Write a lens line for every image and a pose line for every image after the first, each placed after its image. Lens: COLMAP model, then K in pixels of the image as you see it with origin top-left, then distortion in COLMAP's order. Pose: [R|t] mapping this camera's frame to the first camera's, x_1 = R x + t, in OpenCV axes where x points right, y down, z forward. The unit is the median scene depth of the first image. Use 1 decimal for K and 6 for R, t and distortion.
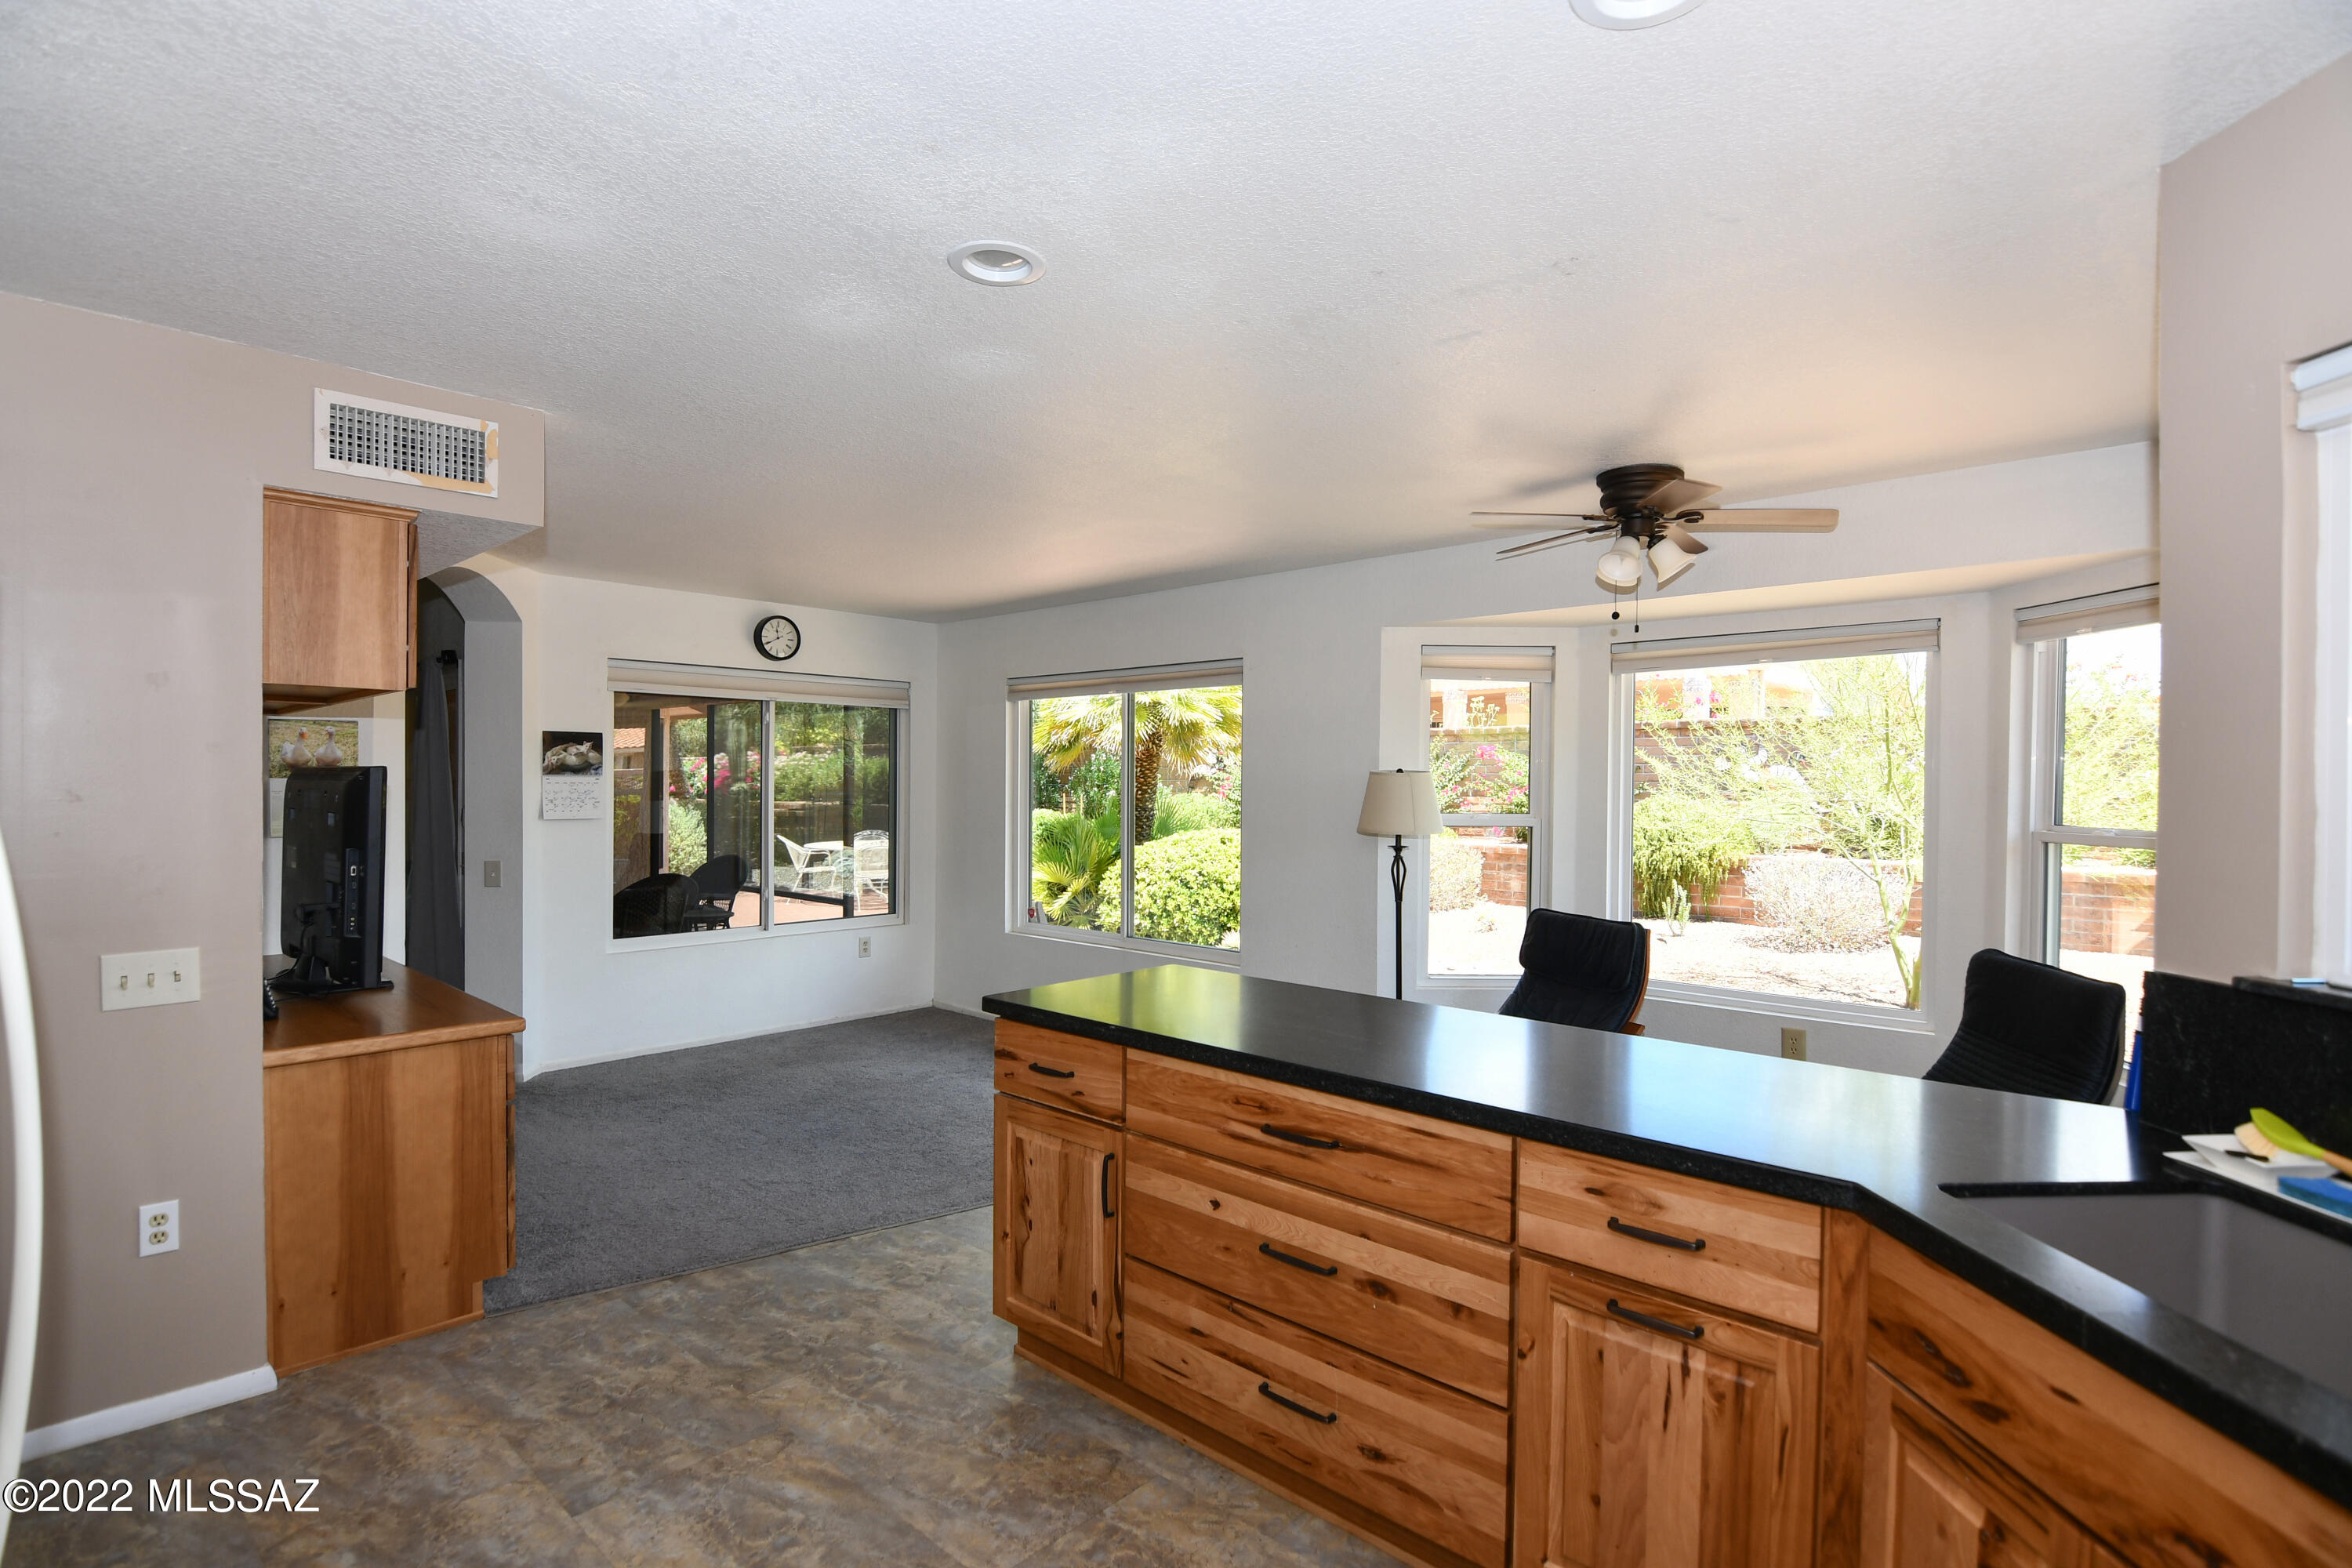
lens RADIAL K [[1142.3, 0, 1177.2], [0, 1142.3, 783.5], [0, 0, 1]] dist [-0.010763, -0.007967]
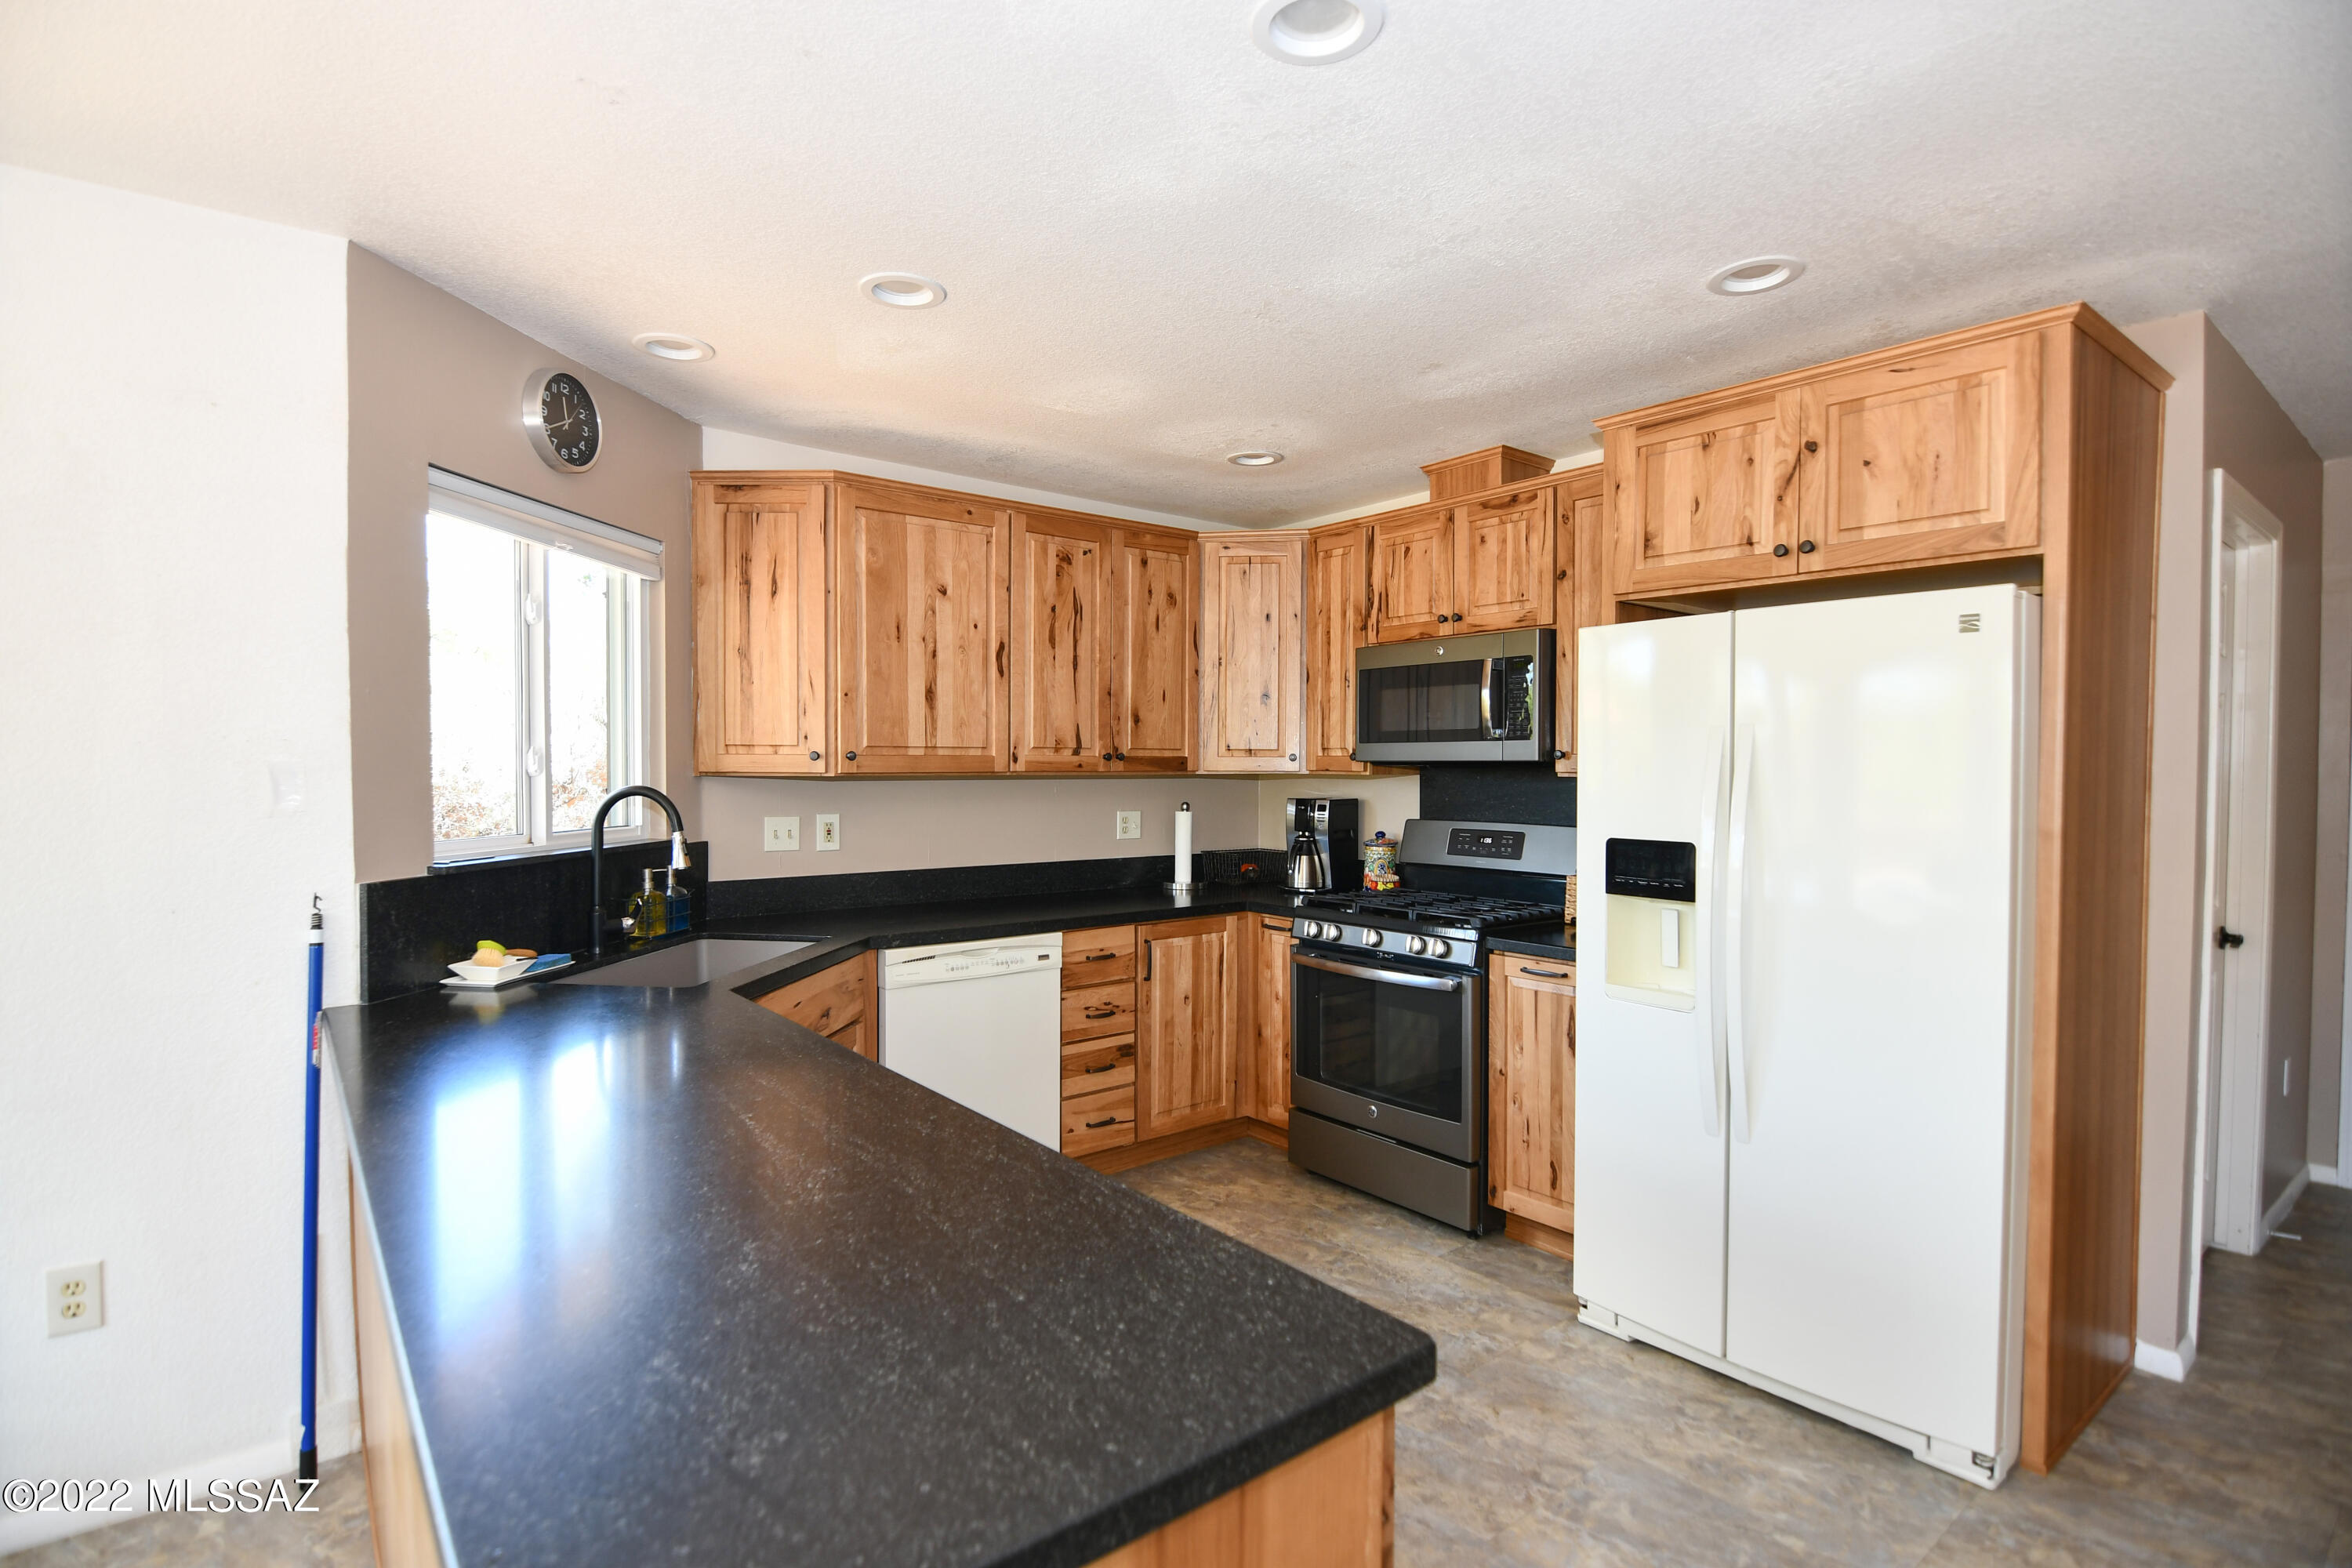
lens RADIAL K [[1142.3, 0, 1172.8], [0, 1142.3, 792.4], [0, 0, 1]] dist [-0.010763, -0.007967]
pose [[-0.989993, -0.013255, 0.140490, -0.166502], [-0.009441, 0.999569, 0.027780, 0.015917], [-0.140798, 0.026176, -0.989692, 1.680898]]
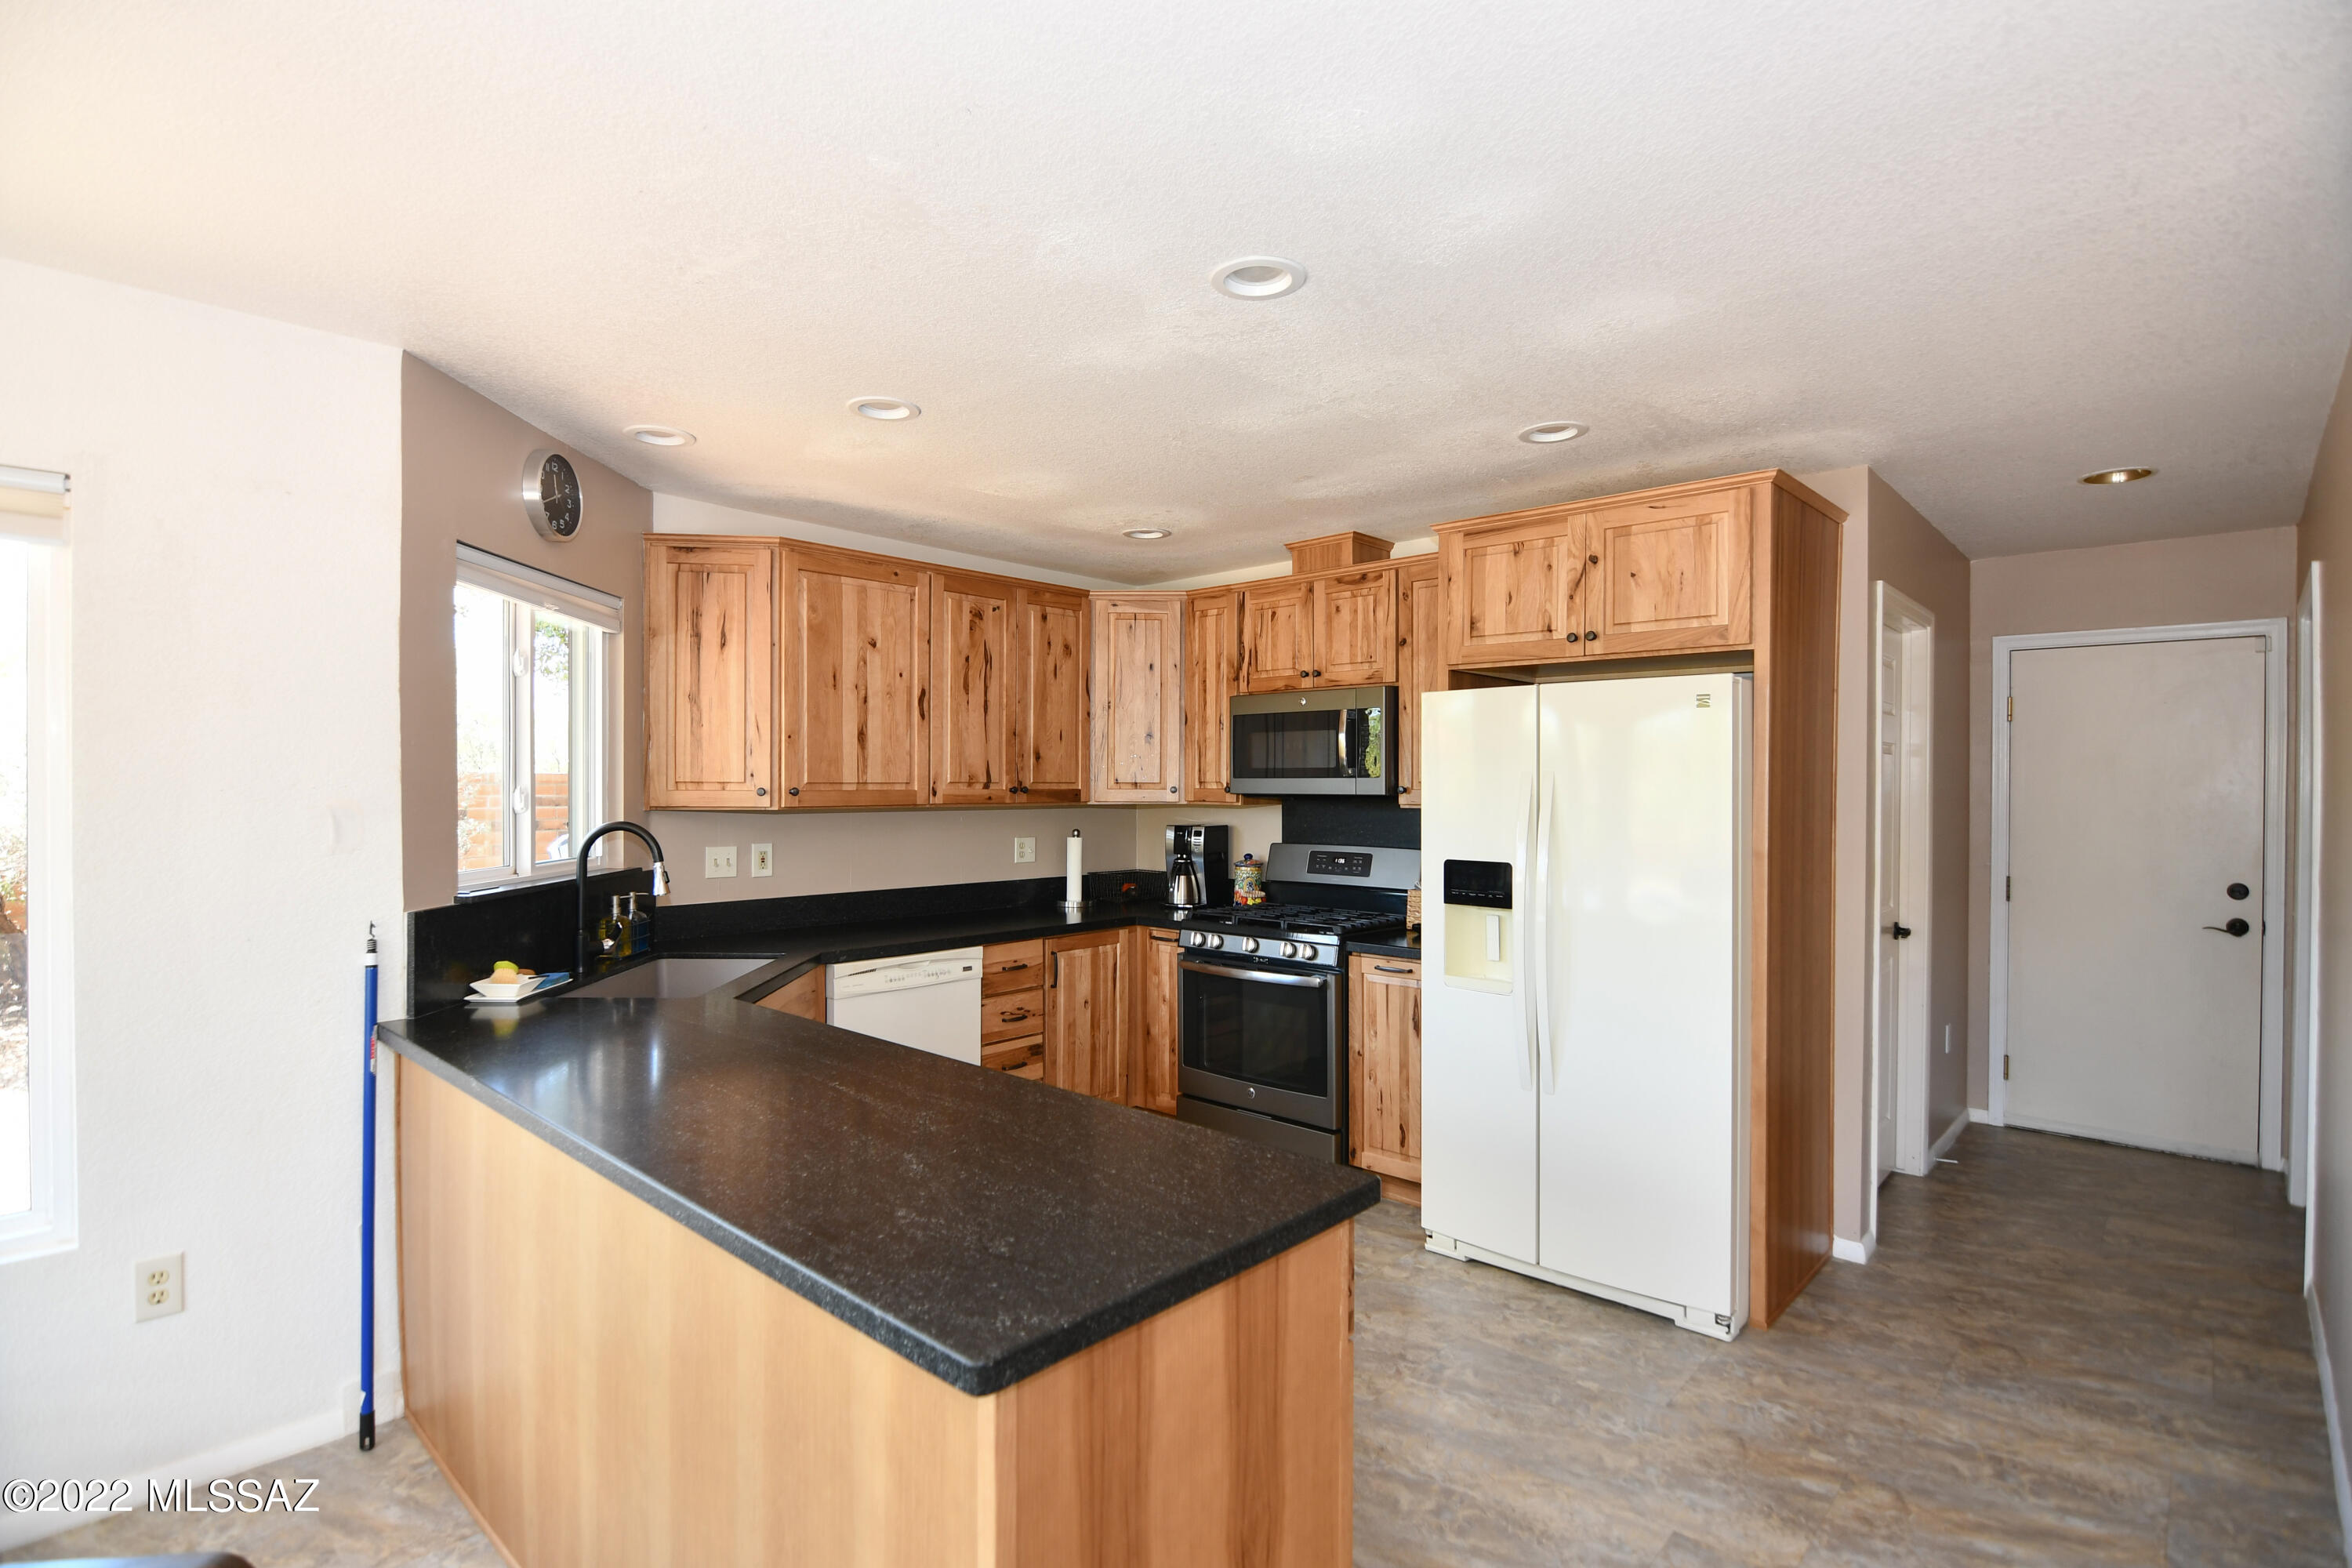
lens RADIAL K [[1142.3, 0, 1174.1], [0, 1142.3, 791.2], [0, 0, 1]] dist [-0.010763, -0.007967]
pose [[-0.999864, -0.009583, -0.013427, -0.069169], [-0.009704, 0.999912, 0.009004, -0.008096], [0.013339, 0.009133, -0.999869, 1.941988]]
